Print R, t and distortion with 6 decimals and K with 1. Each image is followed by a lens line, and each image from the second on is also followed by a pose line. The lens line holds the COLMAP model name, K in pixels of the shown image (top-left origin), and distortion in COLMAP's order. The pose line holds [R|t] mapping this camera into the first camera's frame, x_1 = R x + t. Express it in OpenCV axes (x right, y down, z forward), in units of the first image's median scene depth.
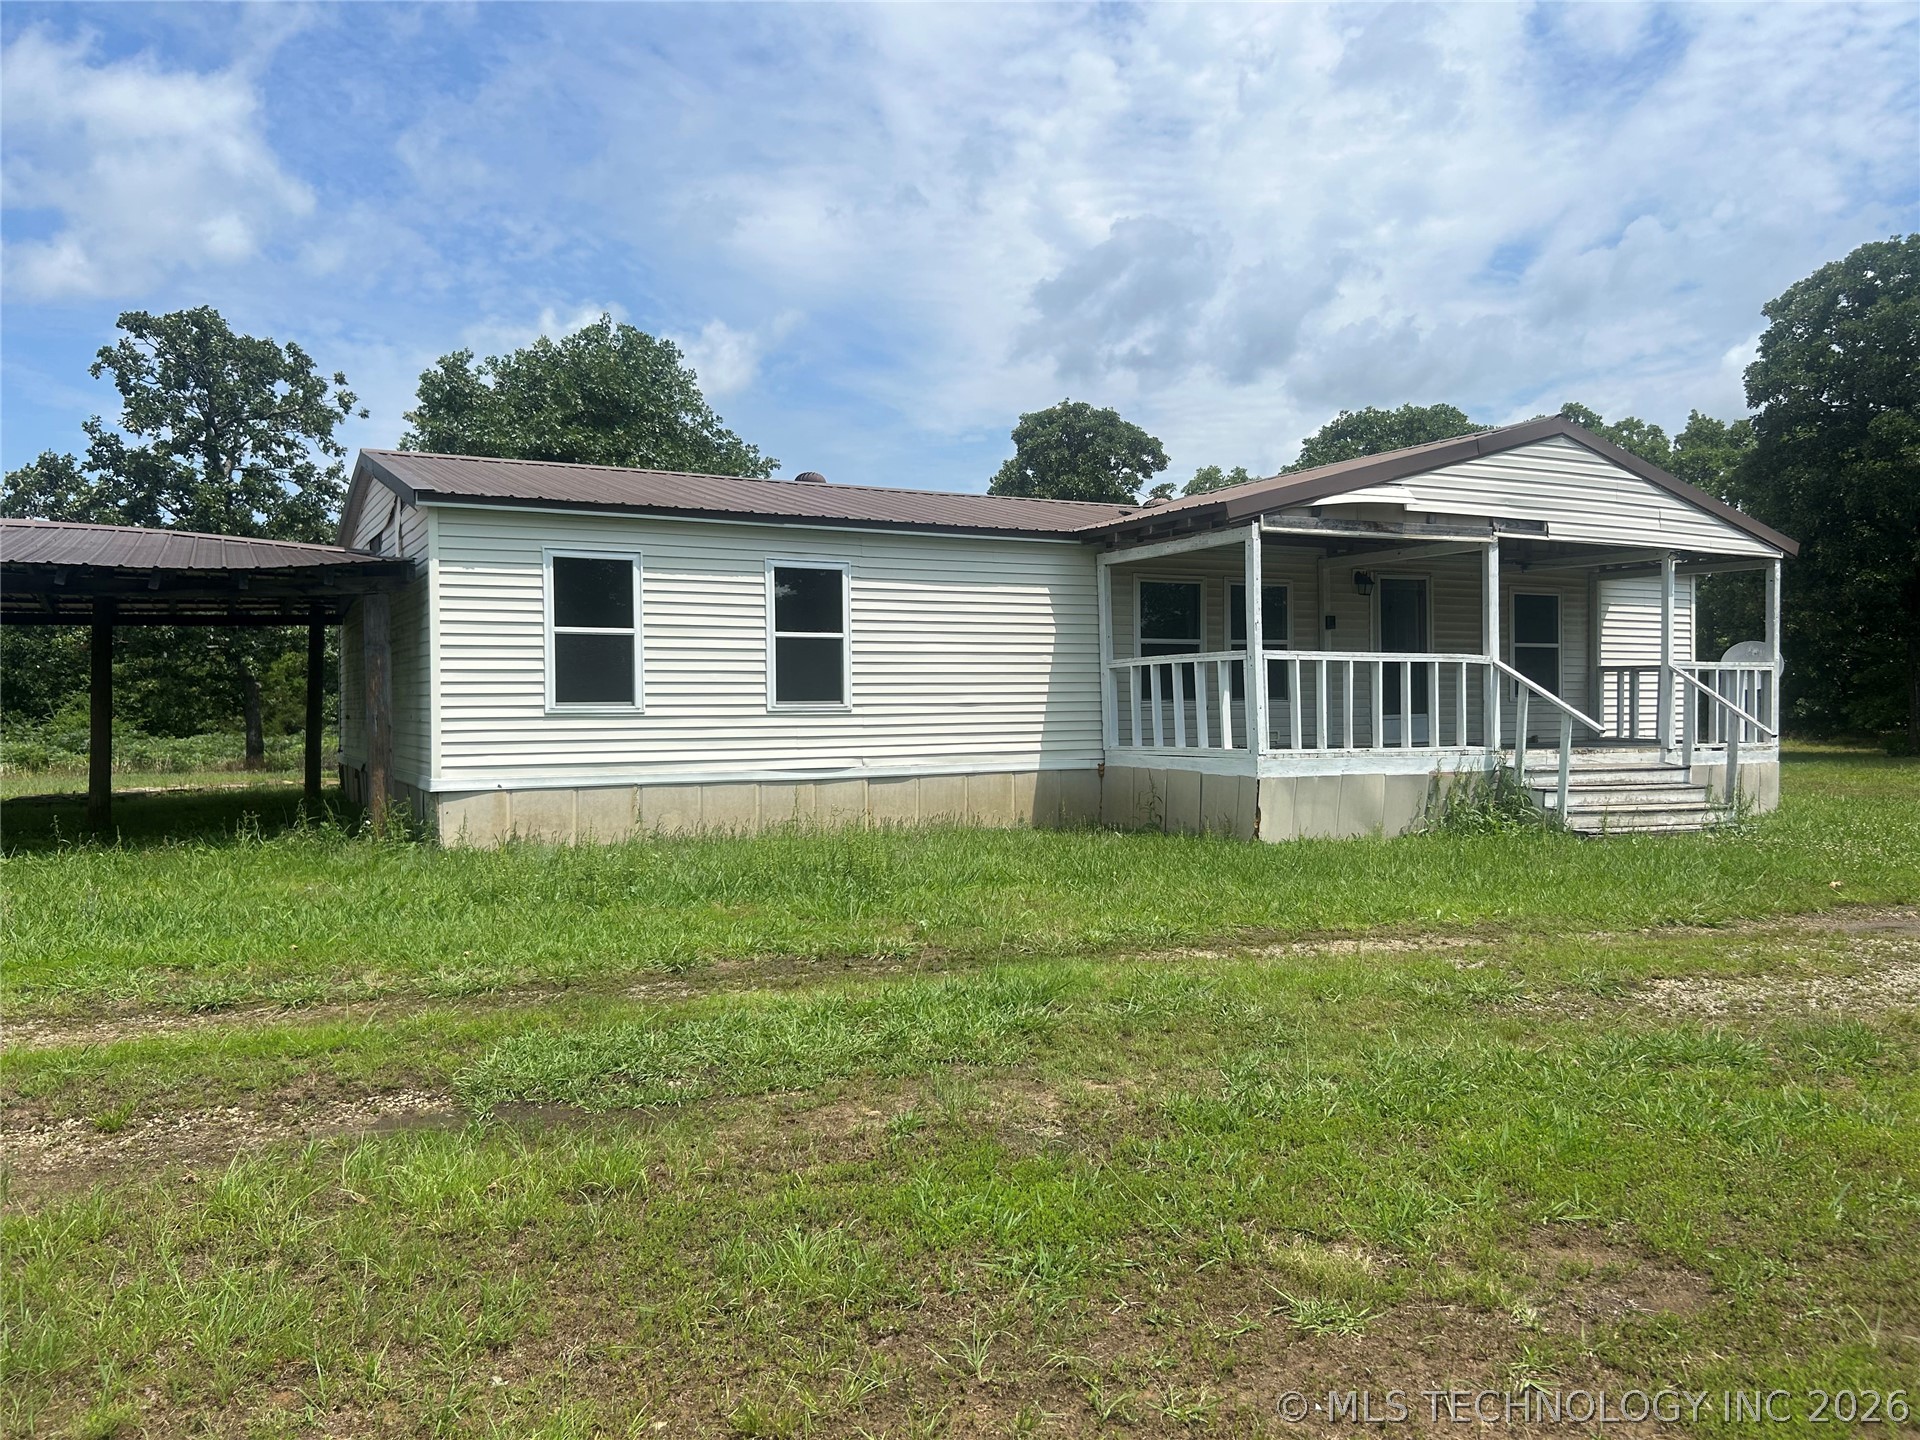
lens RADIAL K [[1420.6, 0, 965.9], [0, 1420.6, 718.4], [0, 0, 1]] dist [0.026473, -0.004315]
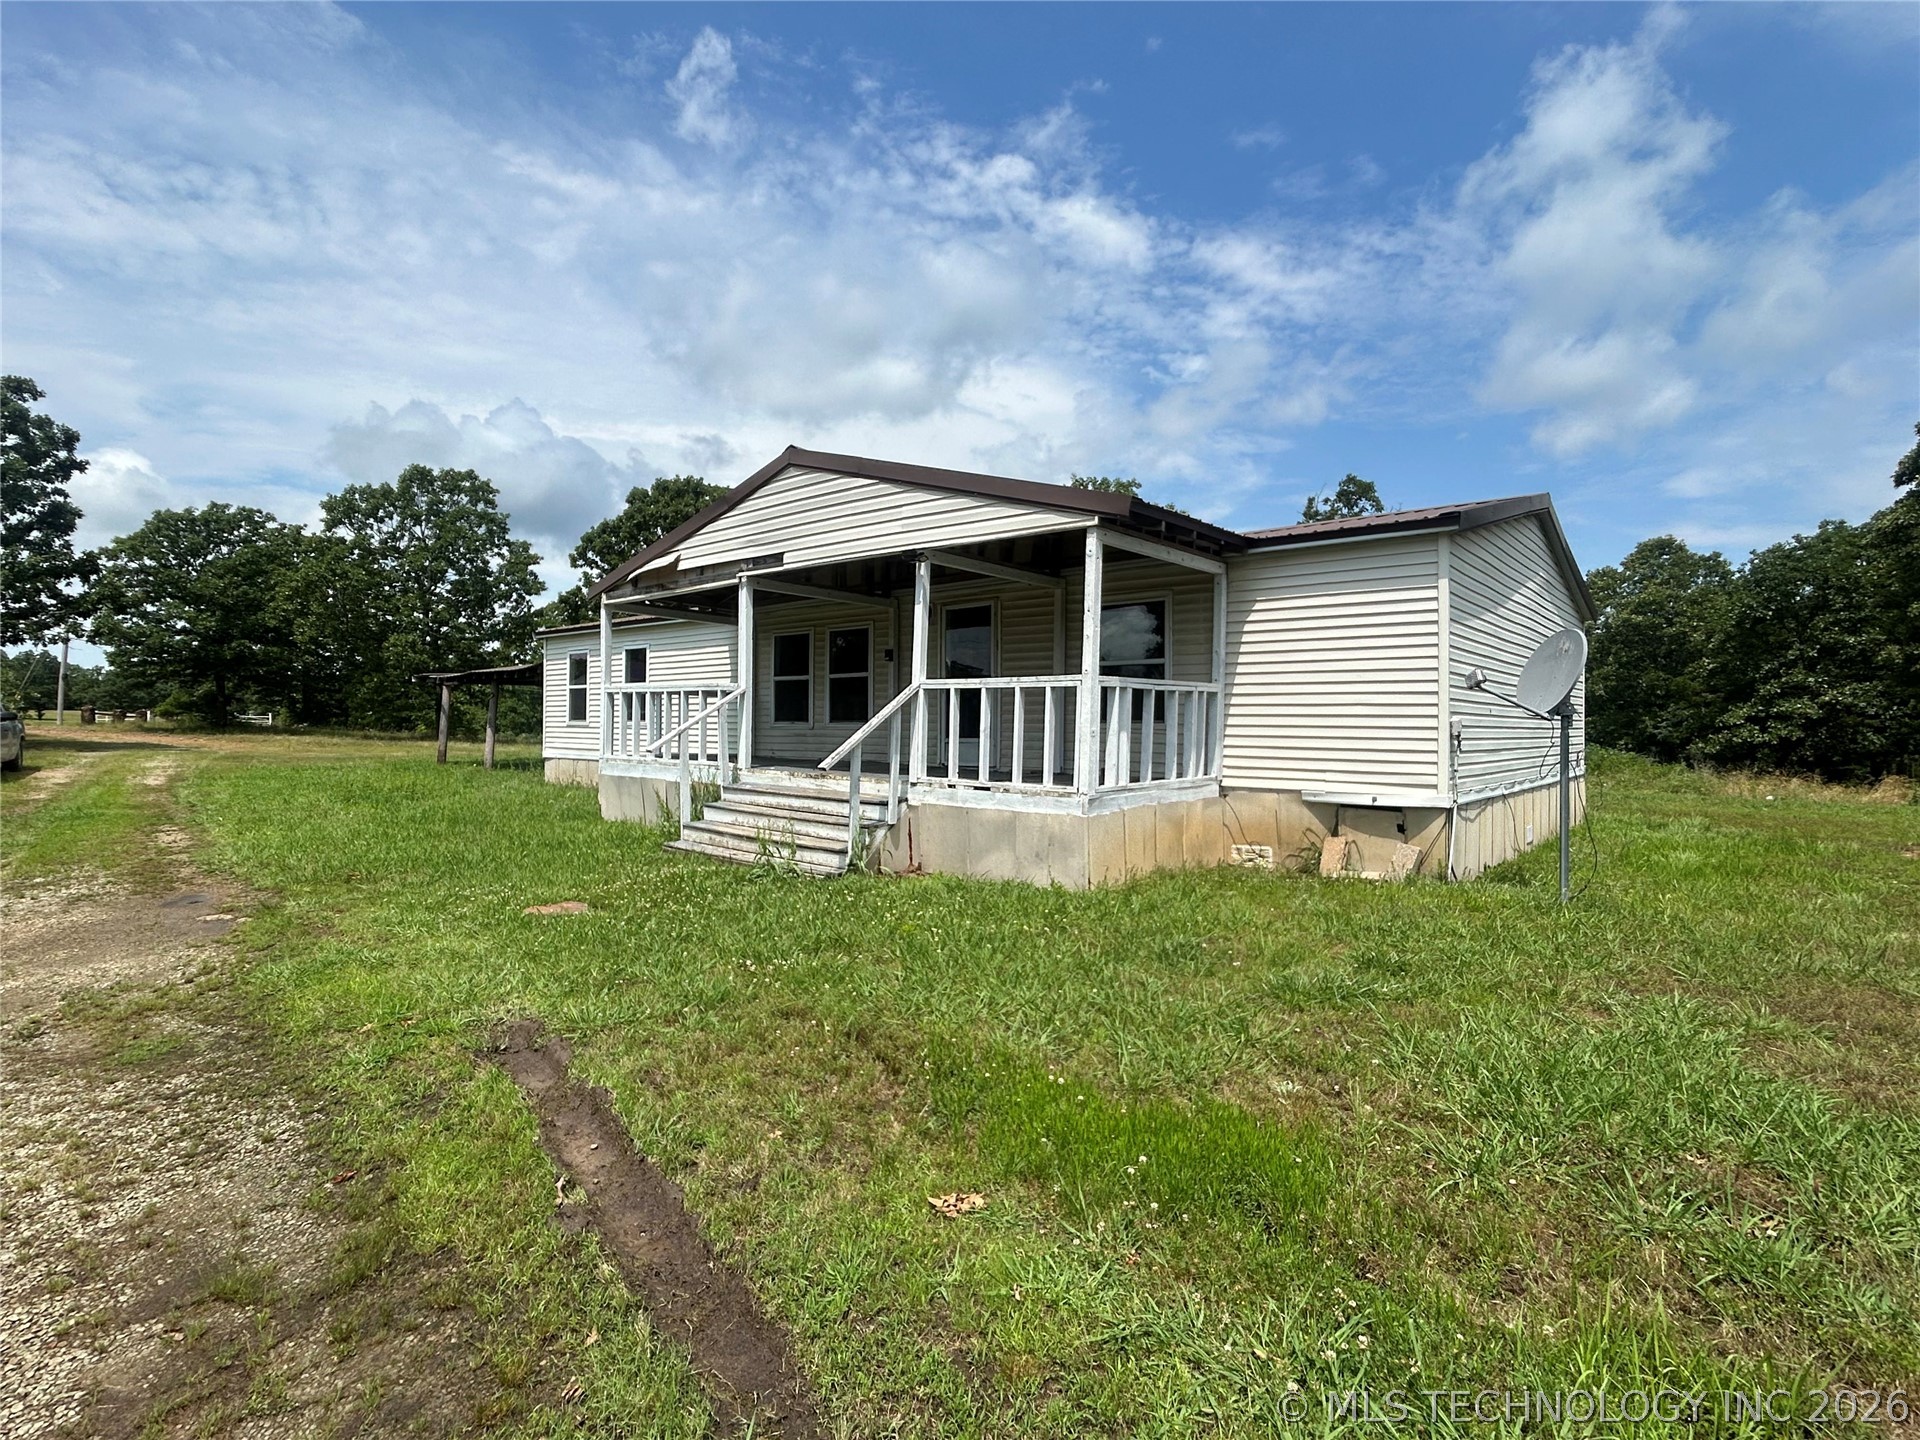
lens RADIAL K [[957.1, 0, 953.5], [0, 957.1, 749.5], [0, 0, 1]] dist [0.016781, -0.000198]
pose [[0.365376, 0.031619, -0.930323, 1.171953], [-0.022693, 0.999428, 0.025055, -0.015616], [0.930583, 0.011957, 0.365885, 0.913492]]
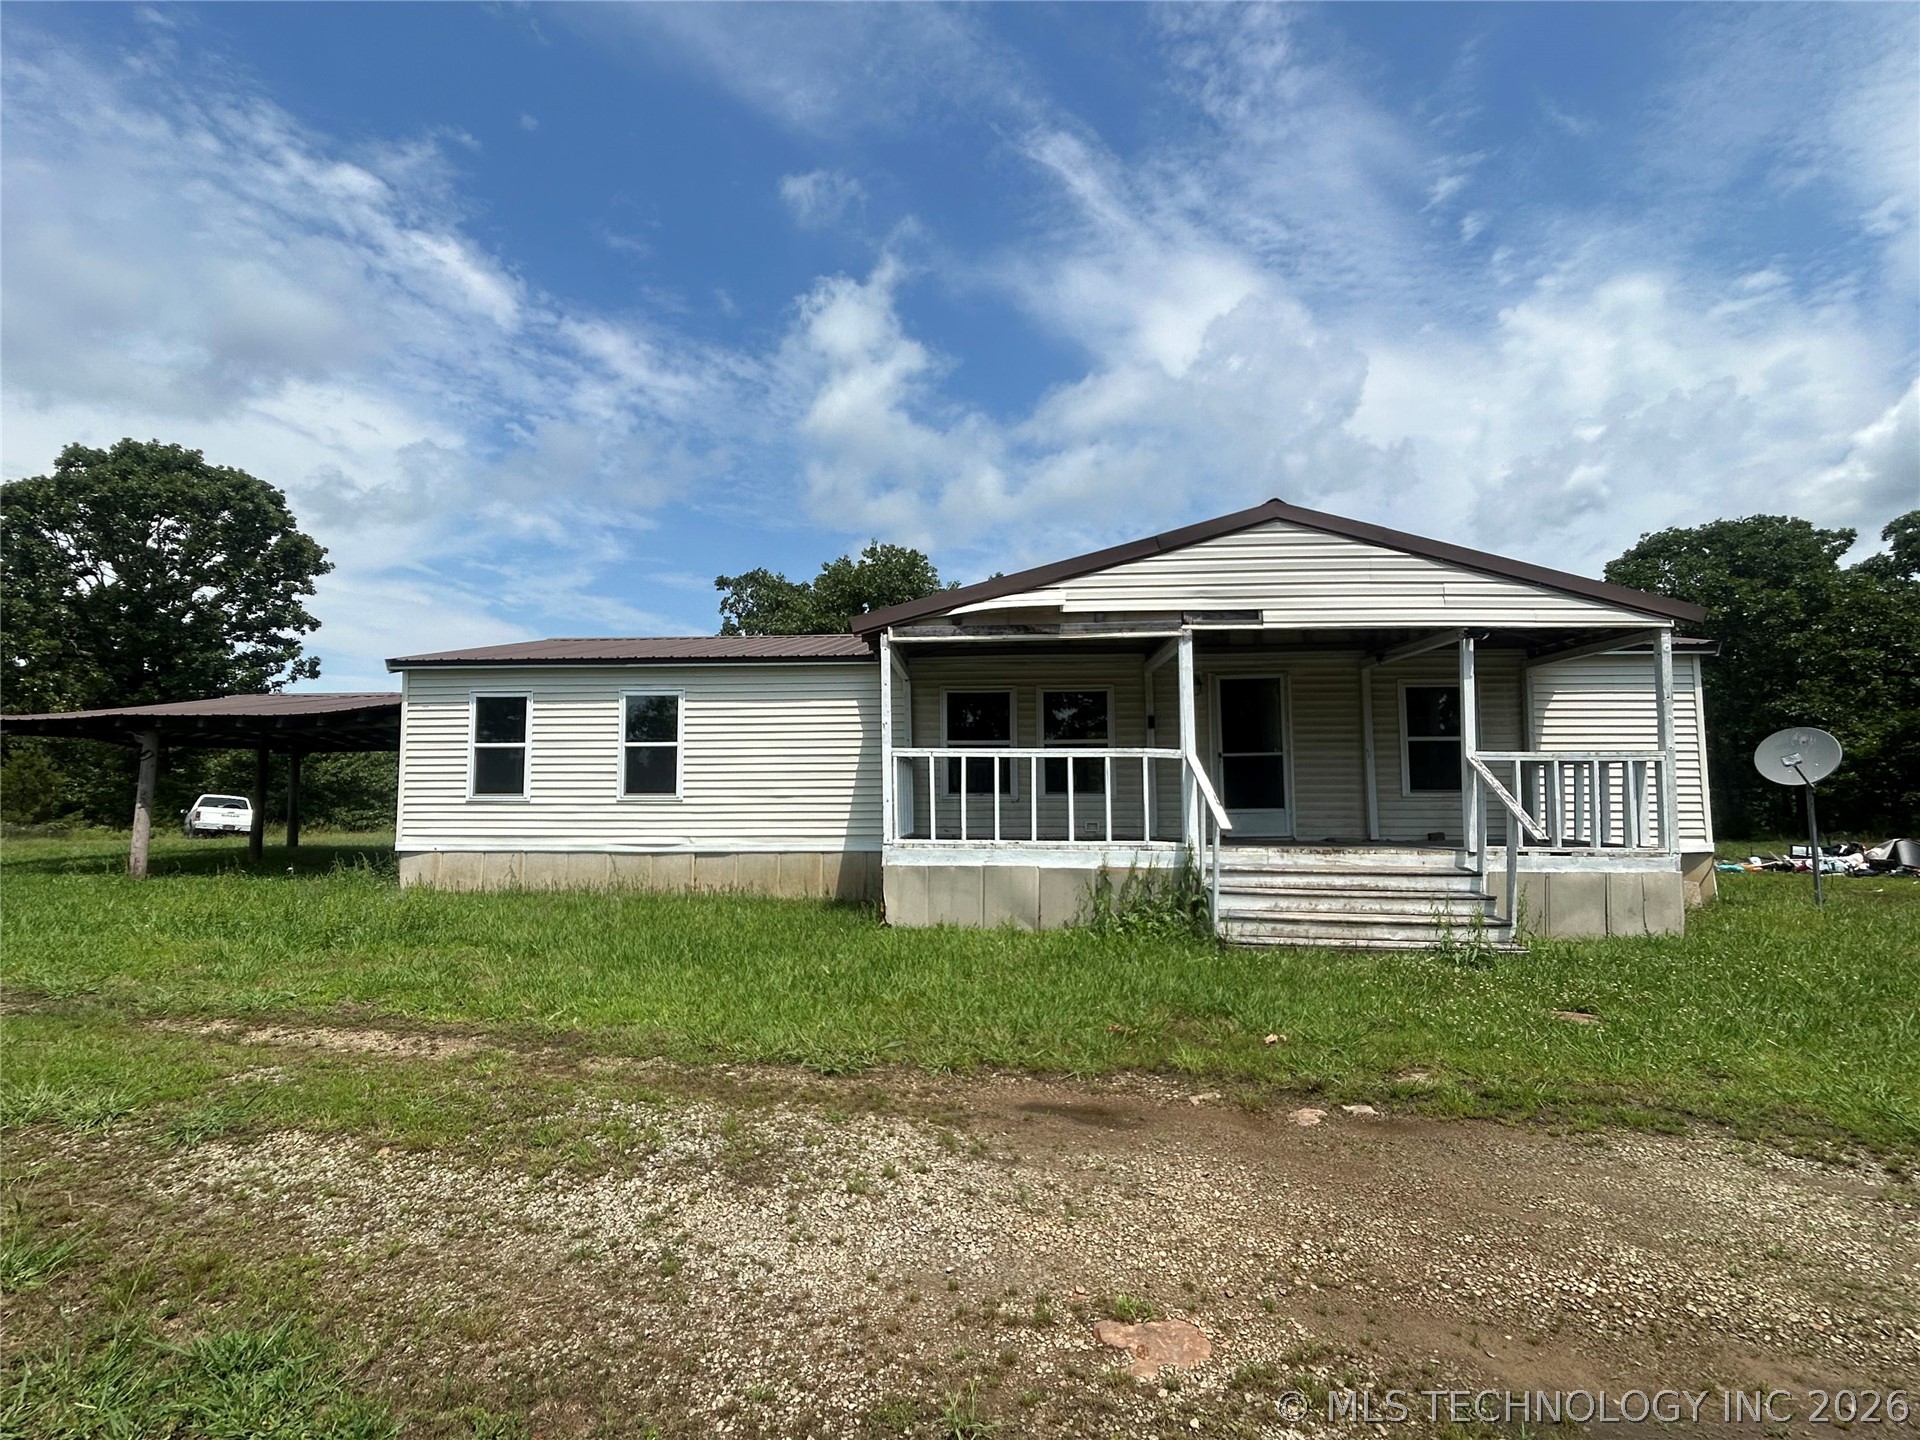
lens RADIAL K [[938.8, 0, 939.5], [0, 938.8, 716.9], [0, 0, 1]] dist [-0.001049, 0.003956]
pose [[0.851834, -0.038407, -0.522402, 0.583575], [-0.009742, 0.995974, -0.089110, -0.007573], [0.523721, 0.080996, 0.848031, 0.375135]]
